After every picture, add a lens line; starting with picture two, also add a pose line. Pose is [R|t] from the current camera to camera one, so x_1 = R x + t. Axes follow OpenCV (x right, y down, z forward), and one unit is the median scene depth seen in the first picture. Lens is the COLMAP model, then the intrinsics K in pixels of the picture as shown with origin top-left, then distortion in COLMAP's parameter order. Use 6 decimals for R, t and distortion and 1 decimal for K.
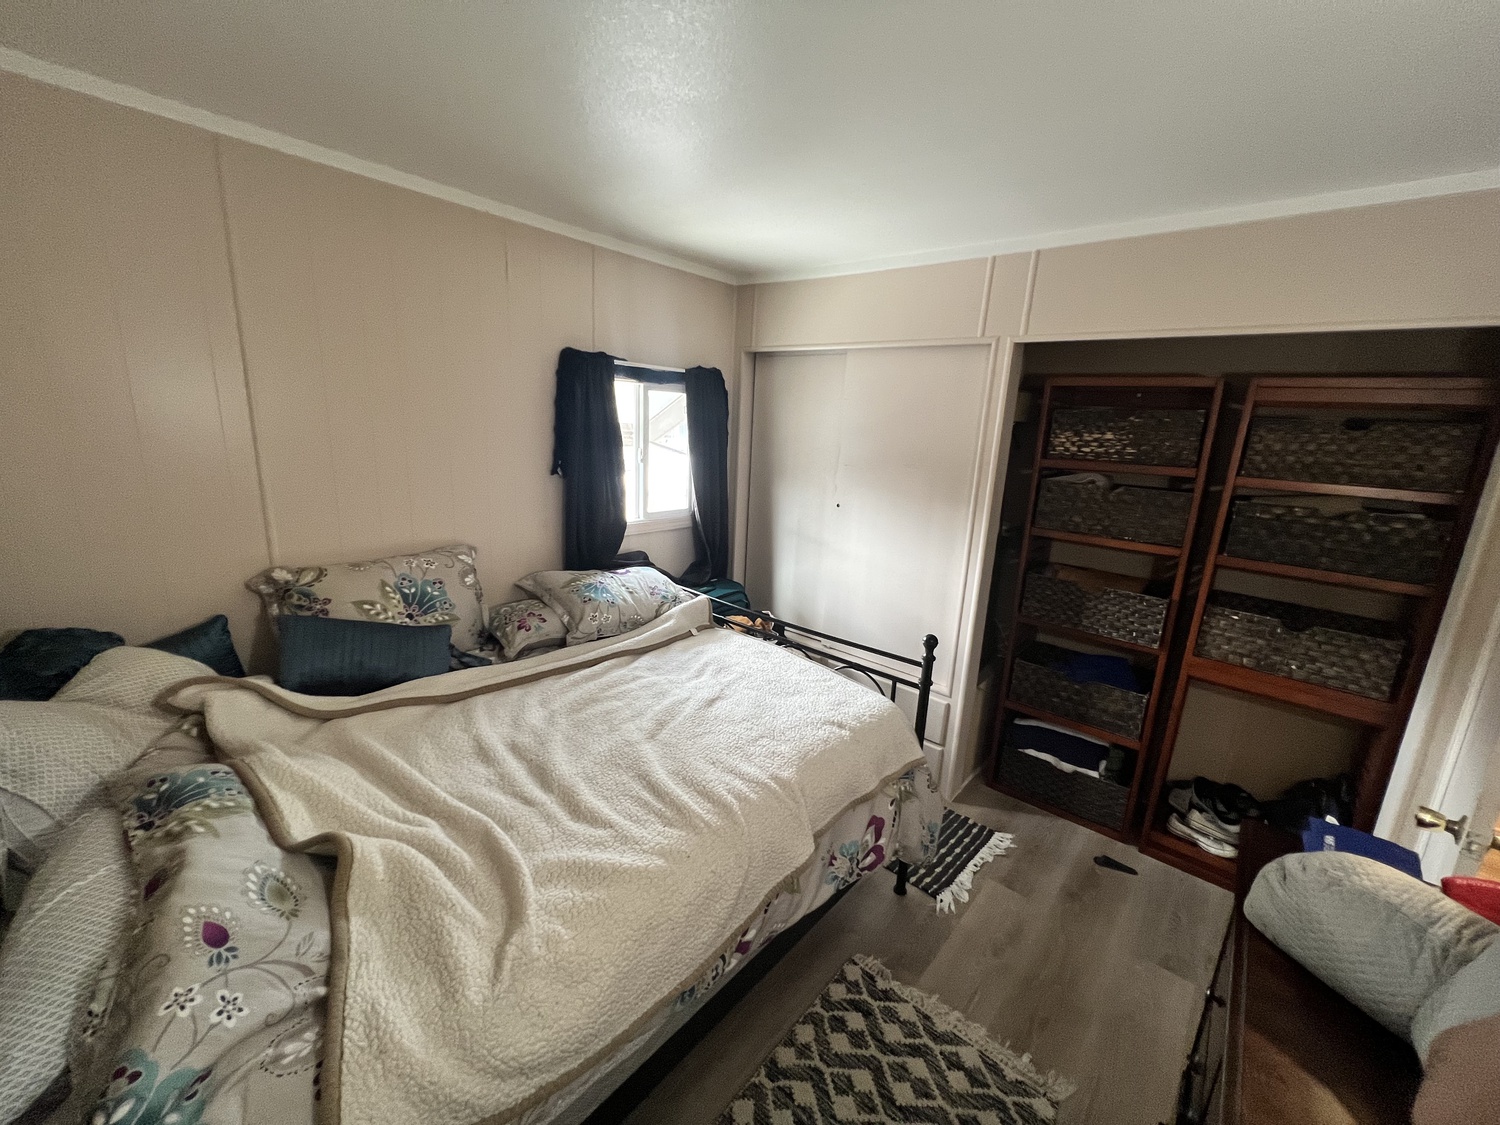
lens RADIAL K [[604.8, 0, 751.1], [0, 604.8, 558.8], [0, 0, 1]] dist [0.000004, 0.000454]
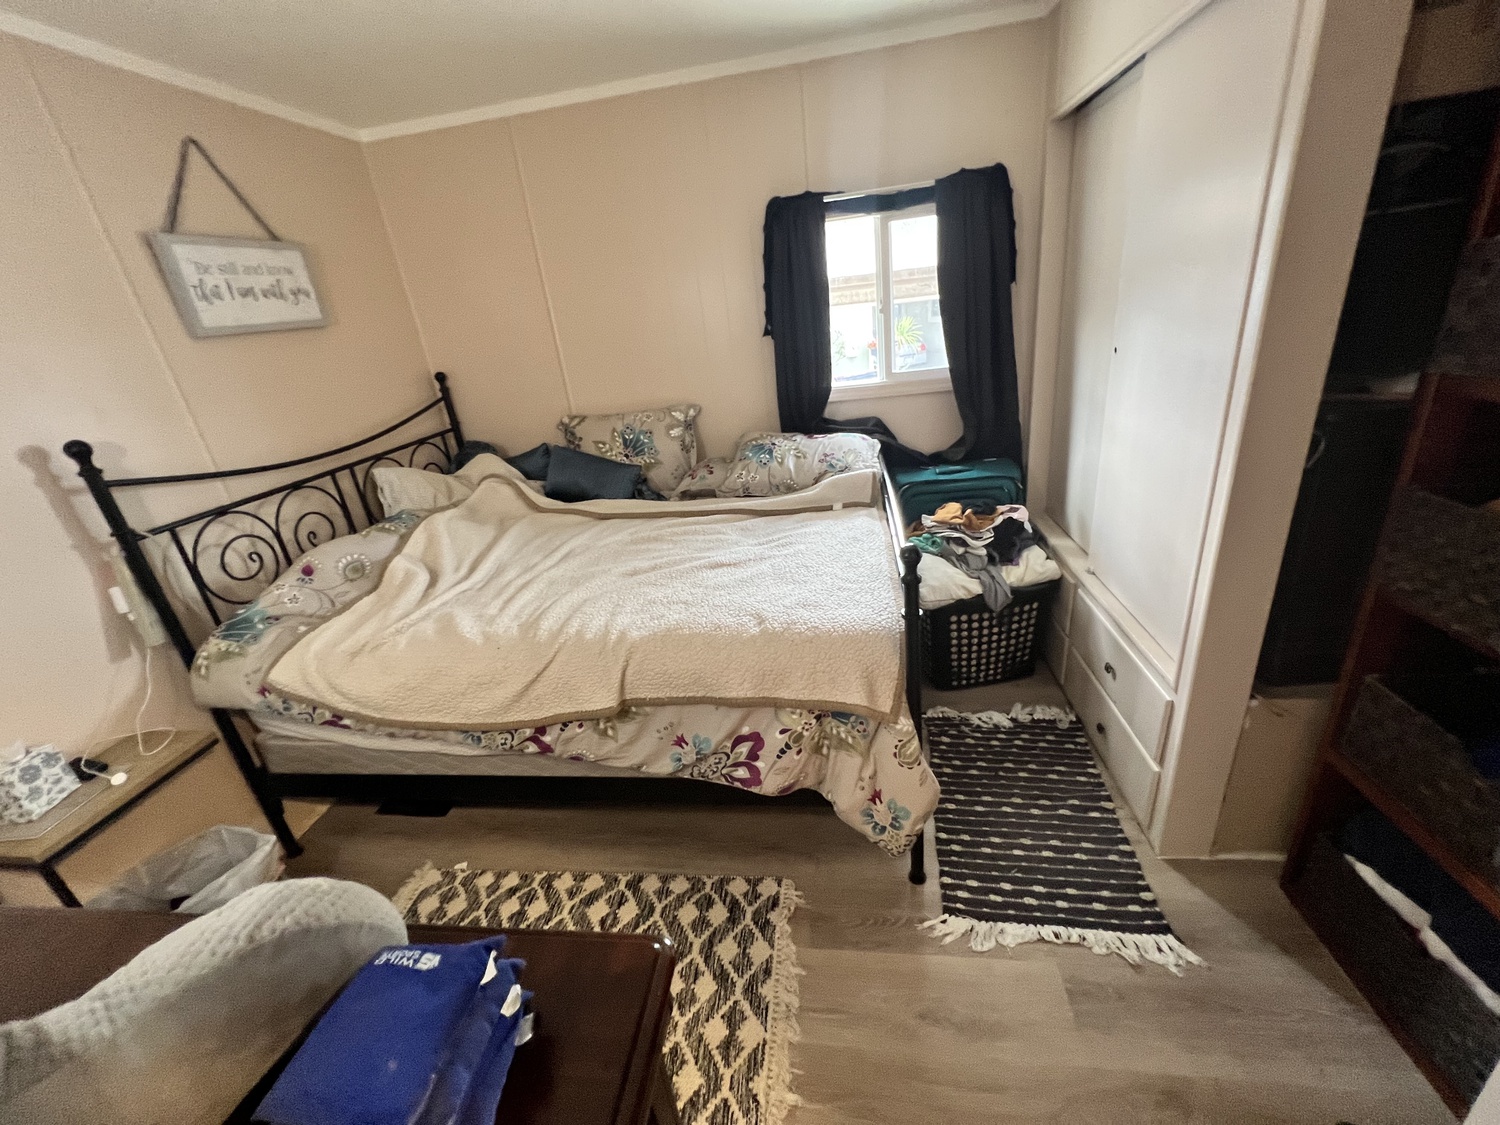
lens RADIAL K [[604.8, 0, 751.1], [0, 604.8, 558.8], [0, 0, 1]] dist [0.000004, 0.000454]
pose [[0.539483, 0.216308, -0.813737, 0.846372], [-0.053811, 0.973320, 0.223054, 0.002754], [0.840275, -0.076545, 0.536730, 0.569475]]
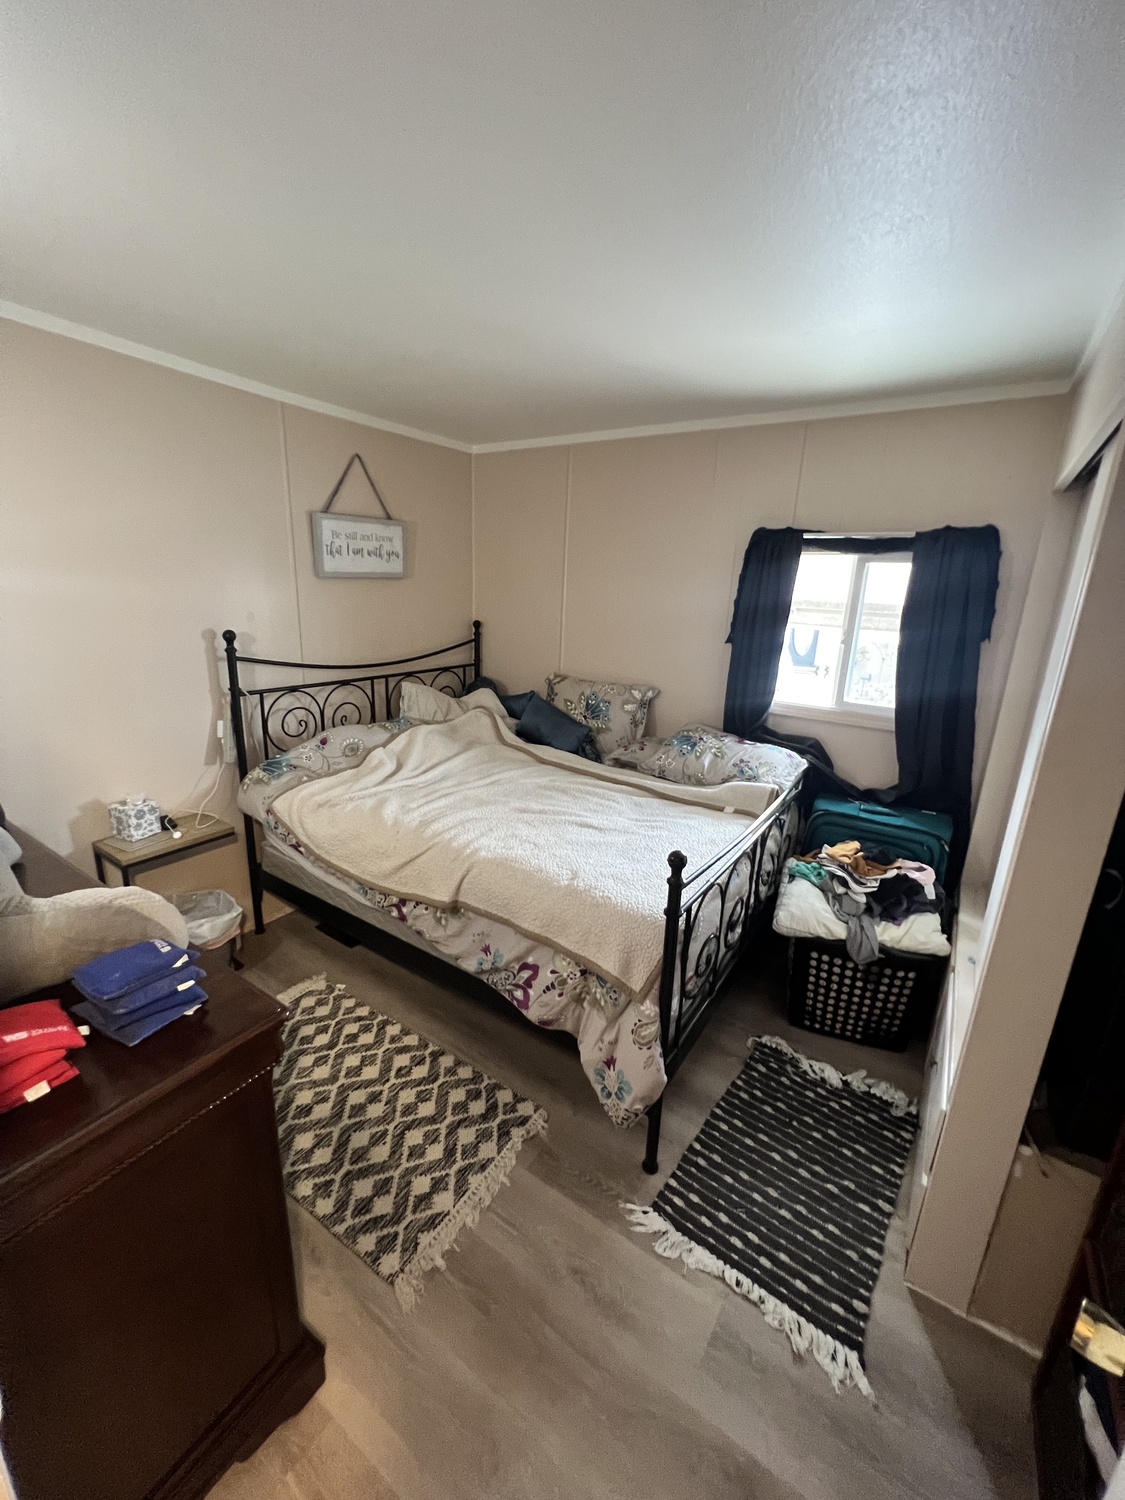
lens RADIAL K [[604.8, 0, 565.4], [0, 604.8, 751.7], [0, 0, 1]] dist [0.000004, 0.000454]
pose [[0.128005, 0.220149, -0.967031, 1.120407], [-0.258475, 0.948761, 0.181776, -0.106887], [0.957500, 0.226685, 0.178349, 0.799022]]
